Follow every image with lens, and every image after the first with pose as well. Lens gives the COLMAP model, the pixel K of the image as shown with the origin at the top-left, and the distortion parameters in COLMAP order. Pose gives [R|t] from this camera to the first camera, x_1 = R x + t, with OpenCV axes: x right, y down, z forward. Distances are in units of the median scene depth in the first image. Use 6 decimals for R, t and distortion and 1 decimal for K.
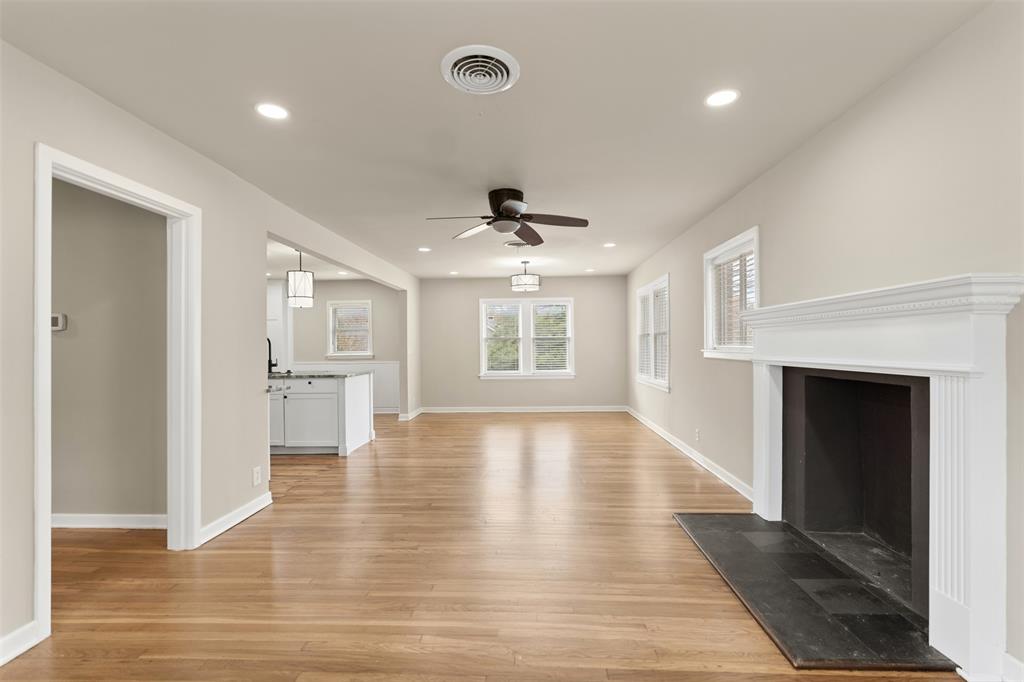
lens RADIAL K [[463.7, 0, 515.0], [0, 463.7, 342.7], [0, 0, 1]] dist [-0.012037, 0.006002]
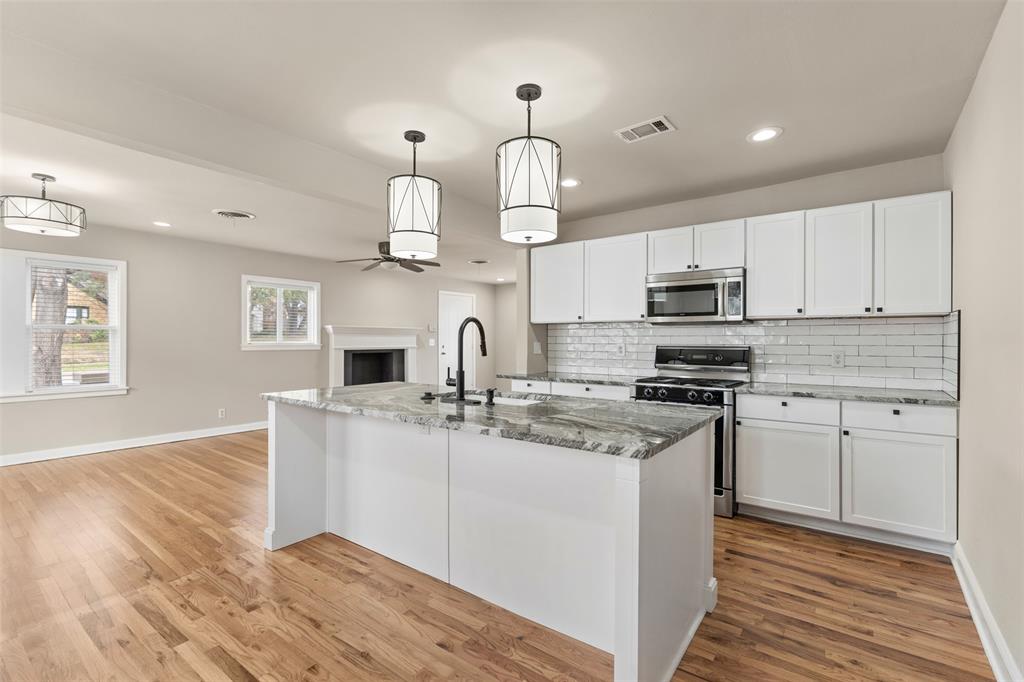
lens RADIAL K [[463.7, 0, 515.0], [0, 463.7, 342.7], [0, 0, 1]] dist [-0.012037, 0.006002]
pose [[-0.819972, 0.004237, 0.572387, -0.816266], [0.001558, 0.999985, -0.005170, 0.013229], [-0.572401, -0.003347, -0.819967, 1.321917]]
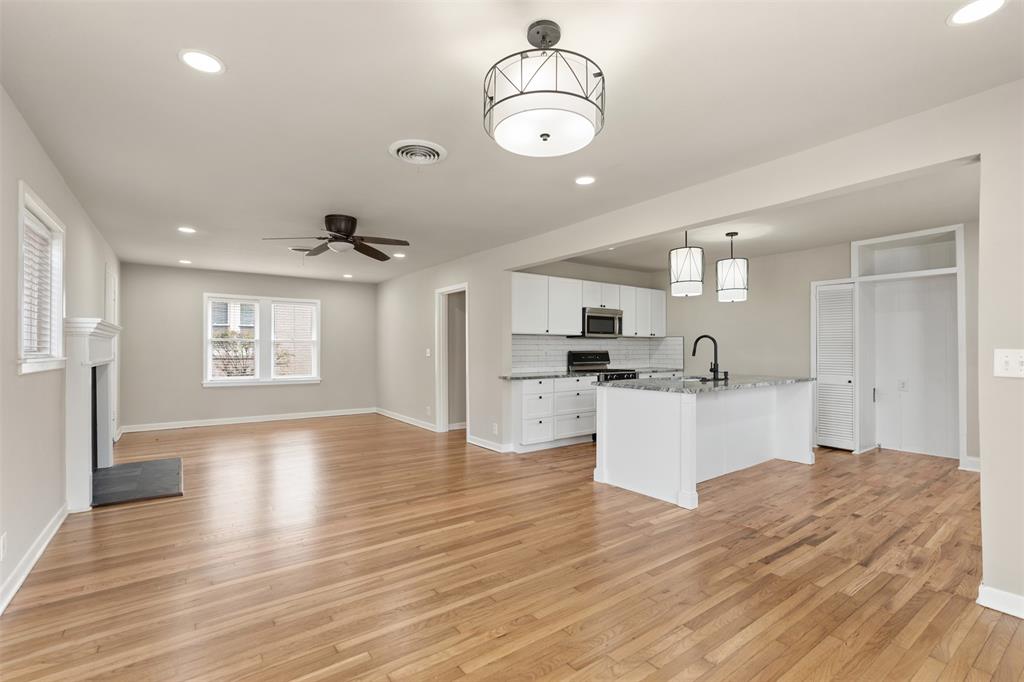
lens RADIAL K [[463.7, 0, 515.0], [0, 463.7, 342.7], [0, 0, 1]] dist [-0.012037, 0.006002]
pose [[-0.782814, 0.001037, -0.622255, 0.237203], [0.011638, 0.999848, -0.012976, 0.007444], [0.622147, -0.017400, -0.782707, 1.414088]]
